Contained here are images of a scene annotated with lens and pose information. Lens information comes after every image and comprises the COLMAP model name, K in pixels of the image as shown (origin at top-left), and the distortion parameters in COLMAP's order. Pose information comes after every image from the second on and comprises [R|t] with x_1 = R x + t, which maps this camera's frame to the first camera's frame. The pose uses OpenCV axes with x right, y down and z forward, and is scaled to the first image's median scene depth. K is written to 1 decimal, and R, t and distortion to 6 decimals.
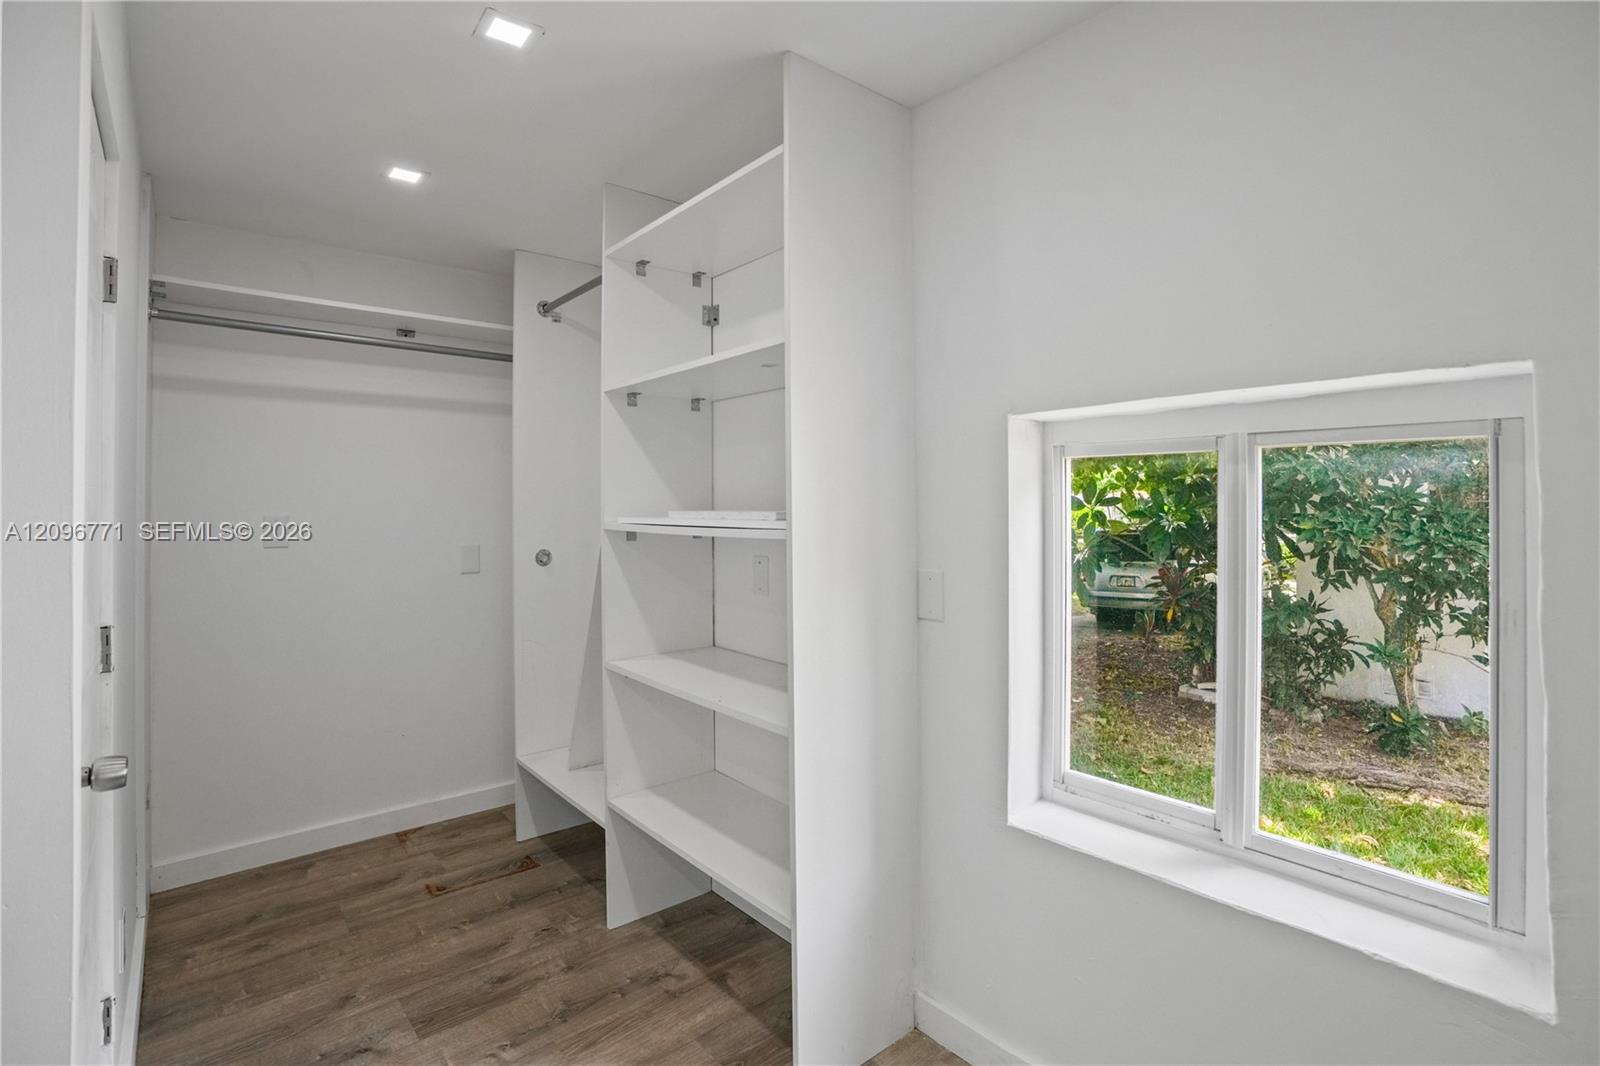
lens RADIAL K [[750.9, 0, 808.5], [0, 750.9, 508.3], [0, 0, 1]] dist [-0.071513, 0.027637]
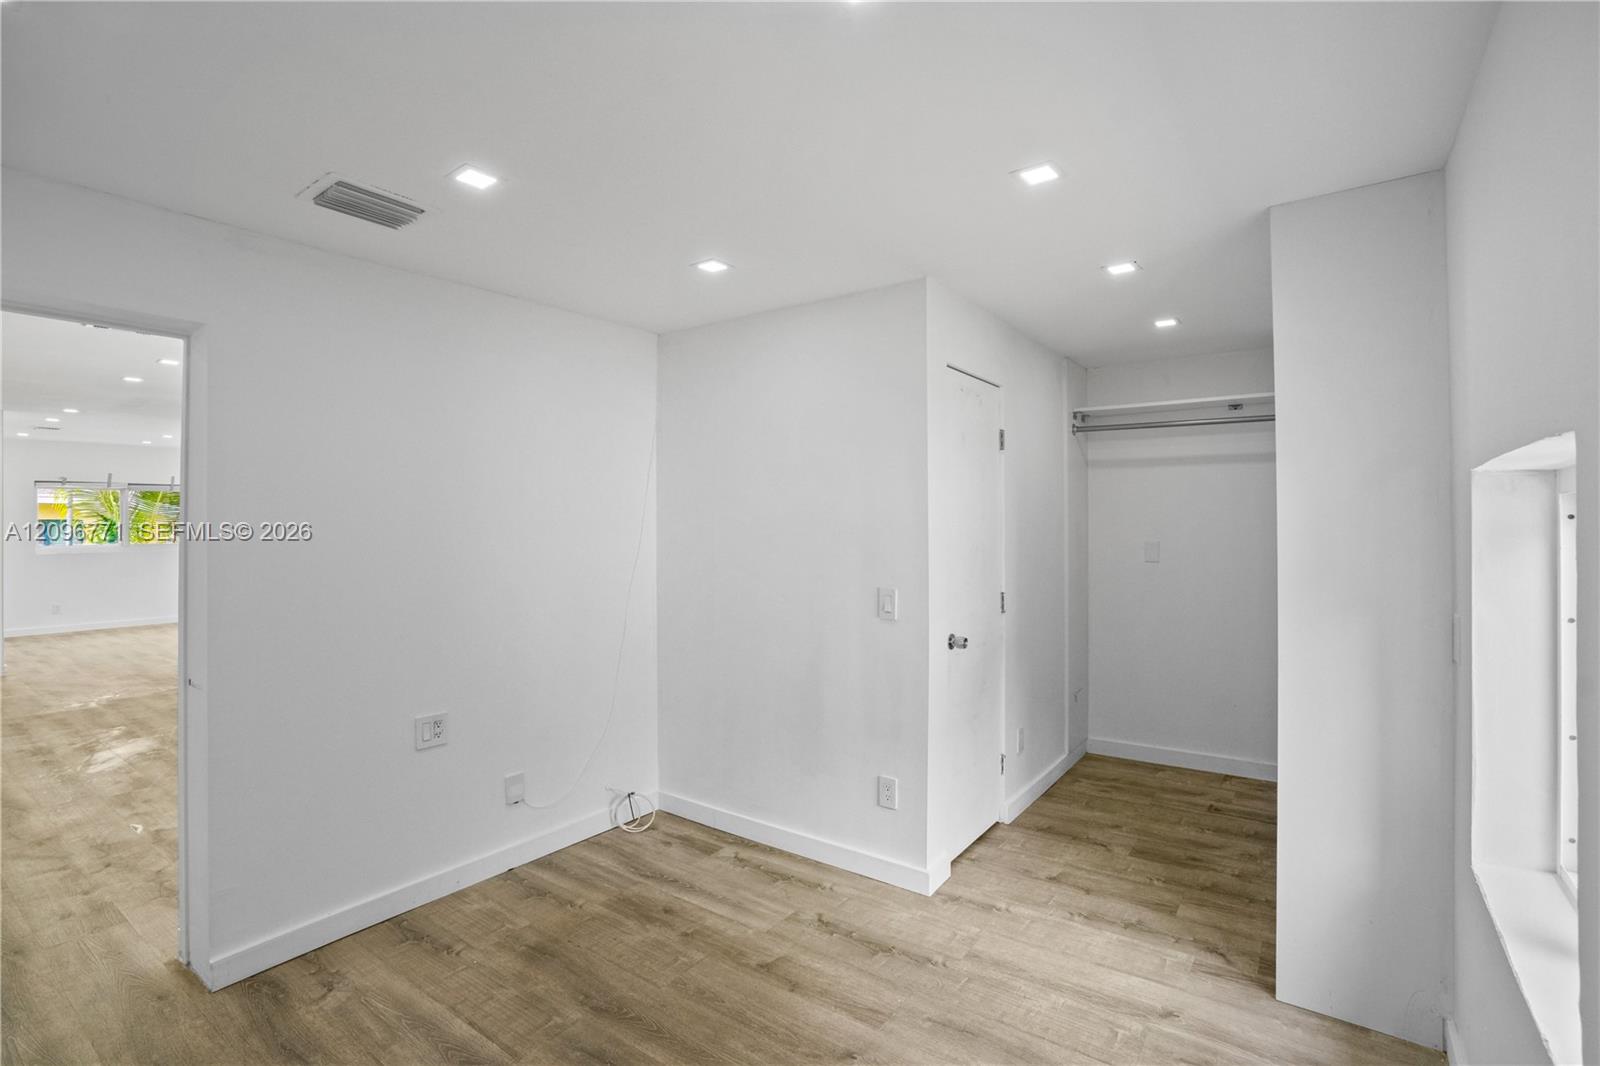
lens RADIAL K [[750.9, 0, 808.5], [0, 750.9, 508.3], [0, 0, 1]] dist [-0.071513, 0.027637]
pose [[0.230829, -0.014703, -0.972883, 0.751898], [-0.000101, 0.999885, -0.015135, -0.041090], [0.972994, 0.003592, 0.230801, -0.102287]]
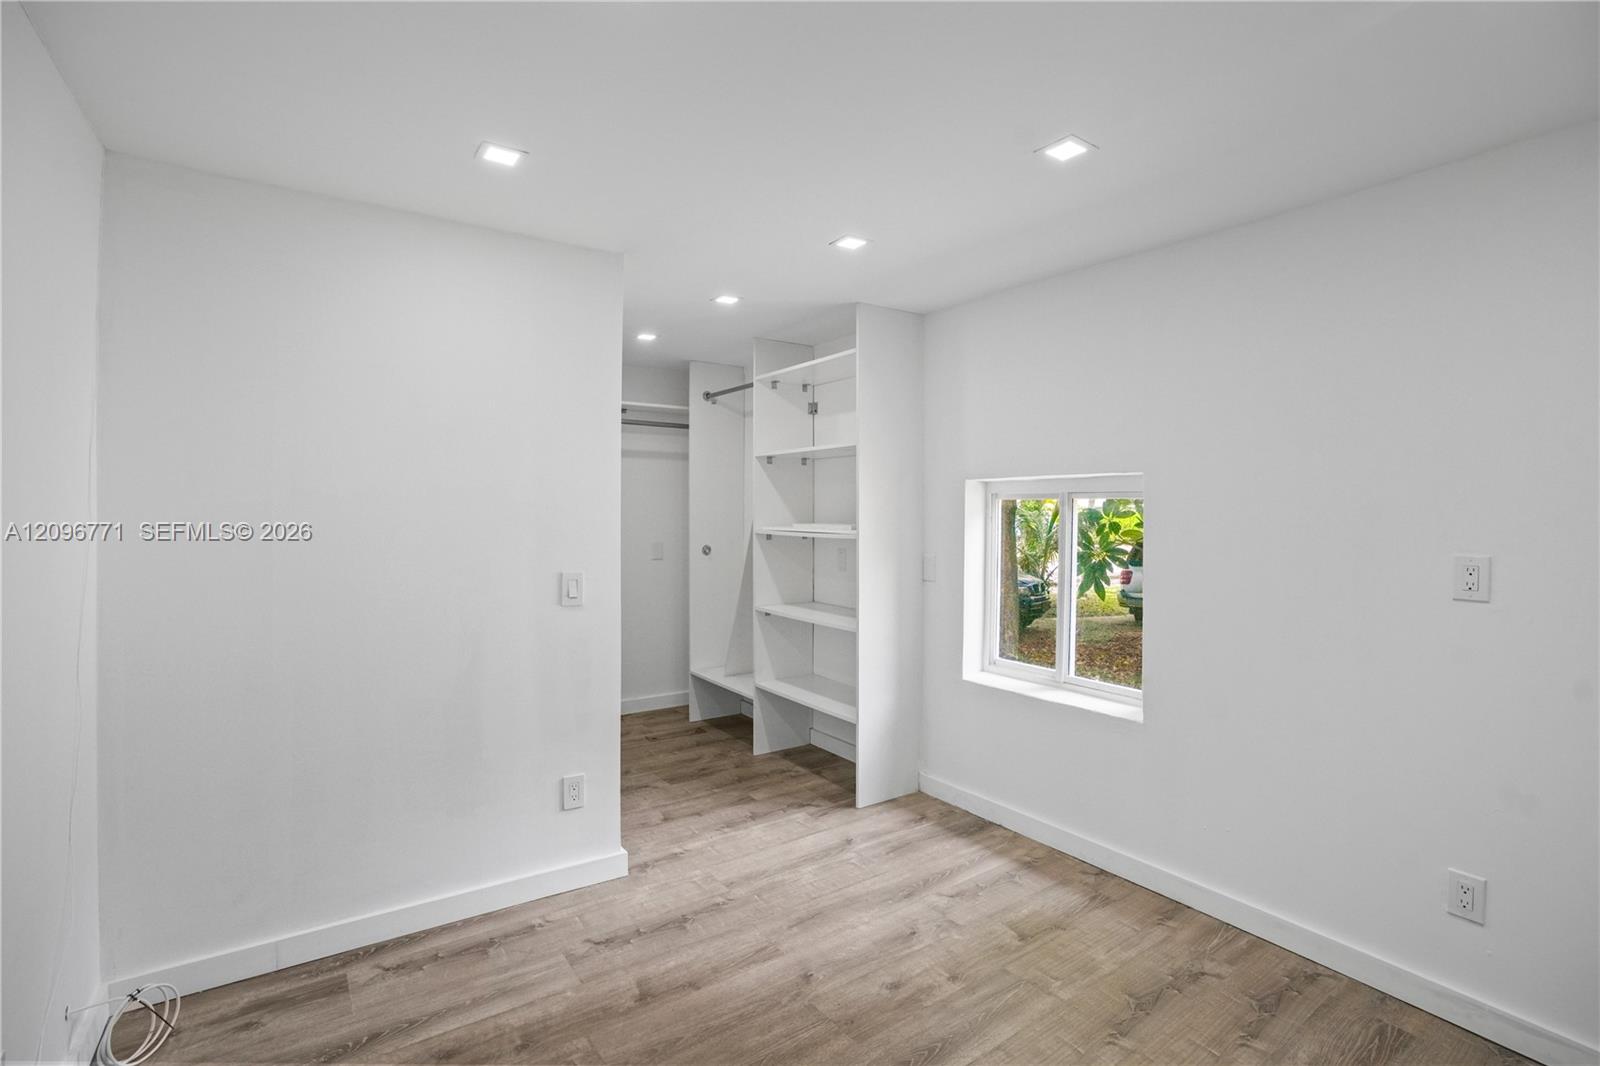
lens RADIAL K [[750.9, 0, 808.5], [0, 750.9, 508.3], [0, 0, 1]] dist [-0.071513, 0.027637]
pose [[0.995608, 0.008611, -0.093227, 0.024308], [-0.009225, 0.999939, -0.006155, -0.021664], [0.093169, 0.006988, 0.995626, -0.803793]]
